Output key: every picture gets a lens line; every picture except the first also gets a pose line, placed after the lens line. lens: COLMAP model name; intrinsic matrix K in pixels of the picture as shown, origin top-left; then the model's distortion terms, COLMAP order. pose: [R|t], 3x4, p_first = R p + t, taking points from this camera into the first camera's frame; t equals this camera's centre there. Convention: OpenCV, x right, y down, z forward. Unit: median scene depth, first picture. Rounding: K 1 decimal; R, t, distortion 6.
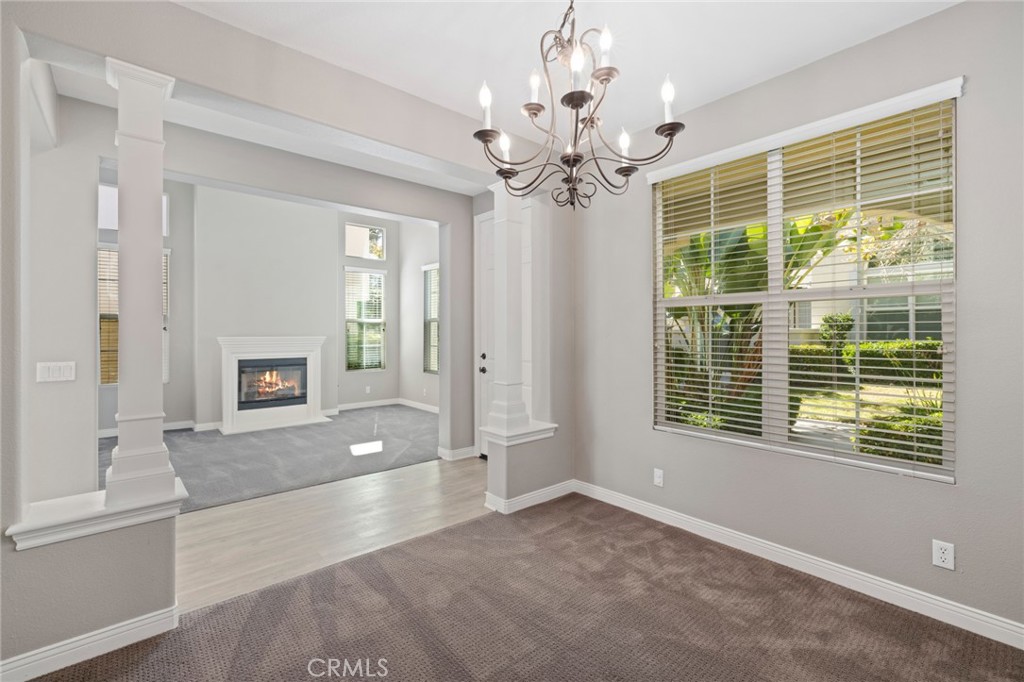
lens RADIAL K [[447.7, 0, 510.0], [0, 447.7, 329.5], [0, 0, 1]] dist [0.000642, 0.000018]
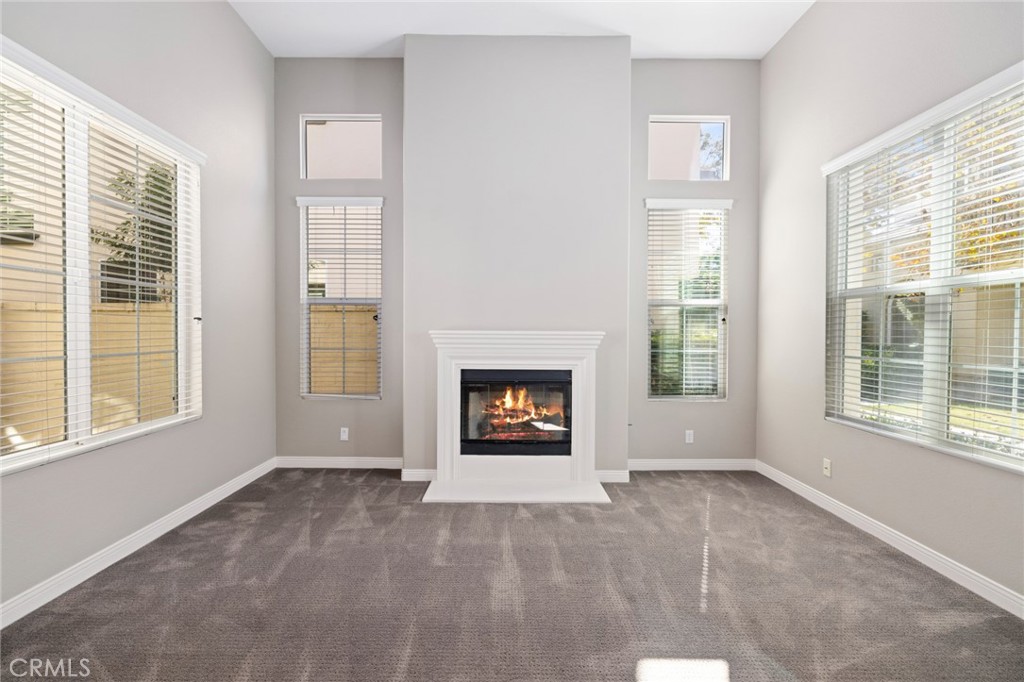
lens RADIAL K [[457.6, 0, 503.4], [0, 457.6, 336.6], [0, 0, 1]] dist [-0.003111, 0.000596]
pose [[0.750155, 0.011980, -0.661153, -0.151351], [-0.002868, 0.999885, 0.014864, 0.014506], [0.661256, -0.009254, 0.750104, 0.534050]]
